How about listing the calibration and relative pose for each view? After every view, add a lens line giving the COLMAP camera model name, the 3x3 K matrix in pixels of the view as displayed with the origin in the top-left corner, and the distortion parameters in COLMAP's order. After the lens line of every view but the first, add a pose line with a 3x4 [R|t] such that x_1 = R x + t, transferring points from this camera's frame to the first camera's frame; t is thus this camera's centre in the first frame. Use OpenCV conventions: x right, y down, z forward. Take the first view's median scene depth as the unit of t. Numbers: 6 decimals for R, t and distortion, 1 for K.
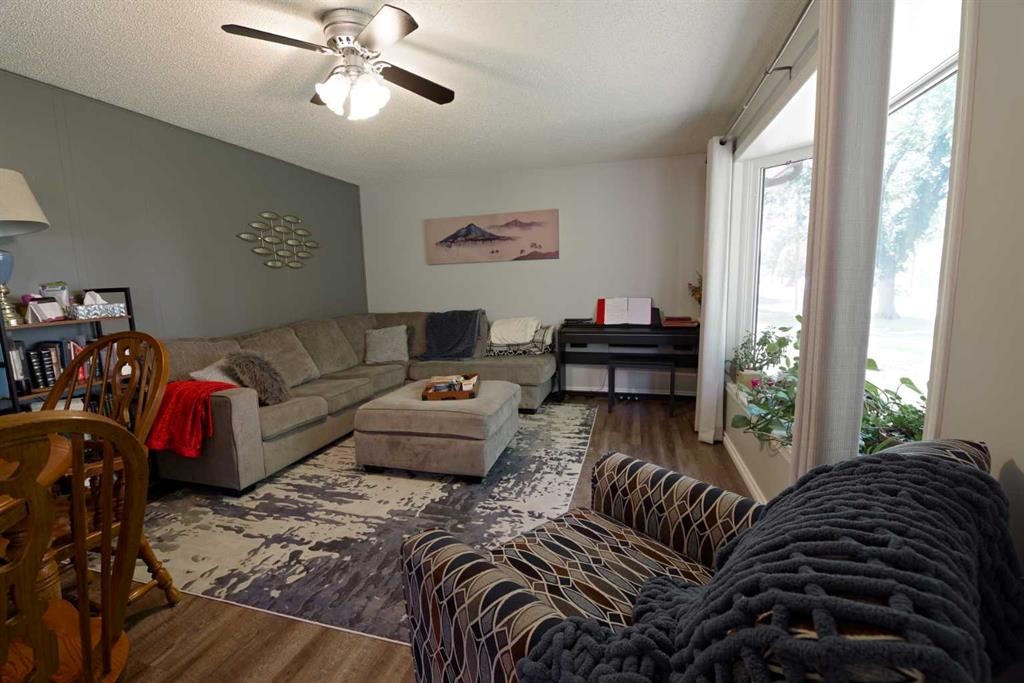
lens RADIAL K [[442.0, 0, 510.7], [0, 442.0, 346.3], [0, 0, 1]] dist [-0.001130, -0.010815]
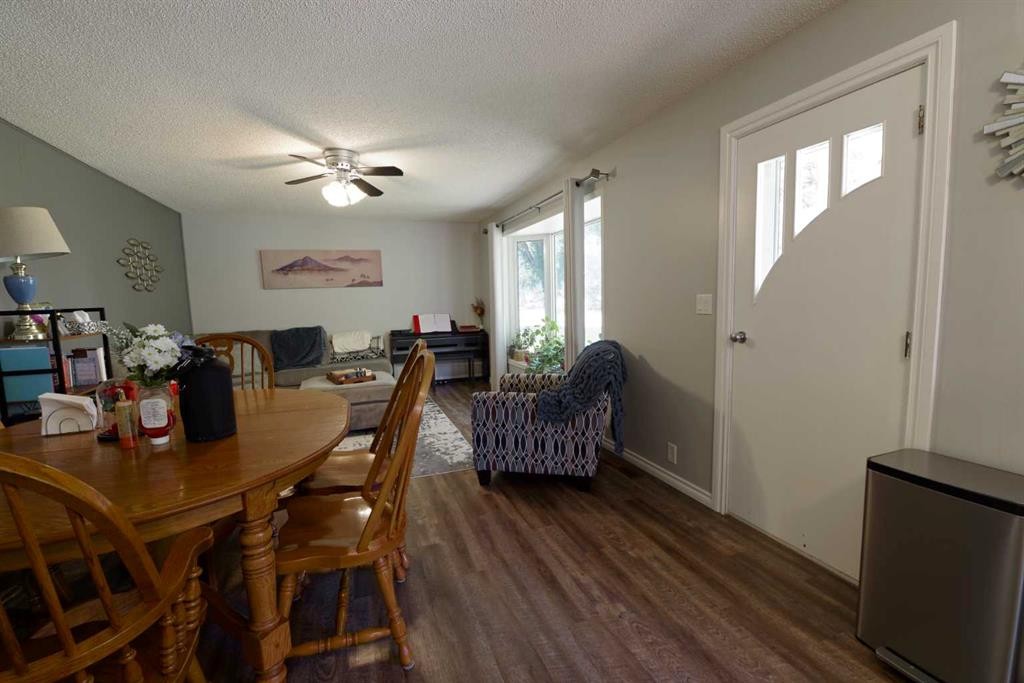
lens RADIAL K [[442.0, 0, 510.7], [0, 442.0, 346.3], [0, 0, 1]] dist [-0.001130, -0.010815]
pose [[0.812665, -0.059074, 0.579729, -0.539772], [0.089370, 0.995714, -0.023816, 0.075709], [-0.575837, 0.071165, 0.814462, -0.461518]]
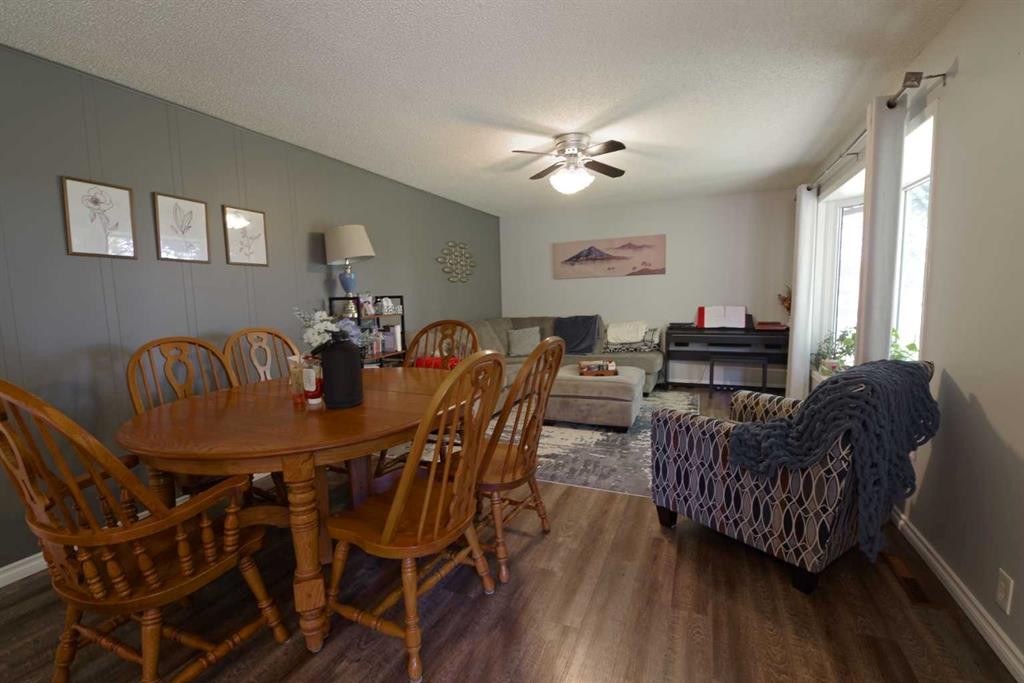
lens RADIAL K [[451.9, 0, 510.0], [0, 451.9, 345.6], [0, 0, 1]] dist [0.000185, -0.010584]
pose [[0.990891, 0.017391, -0.133538, -0.217870], [-0.021246, 0.999396, -0.027500, 0.065523], [0.132979, 0.030087, 0.990662, -0.439749]]
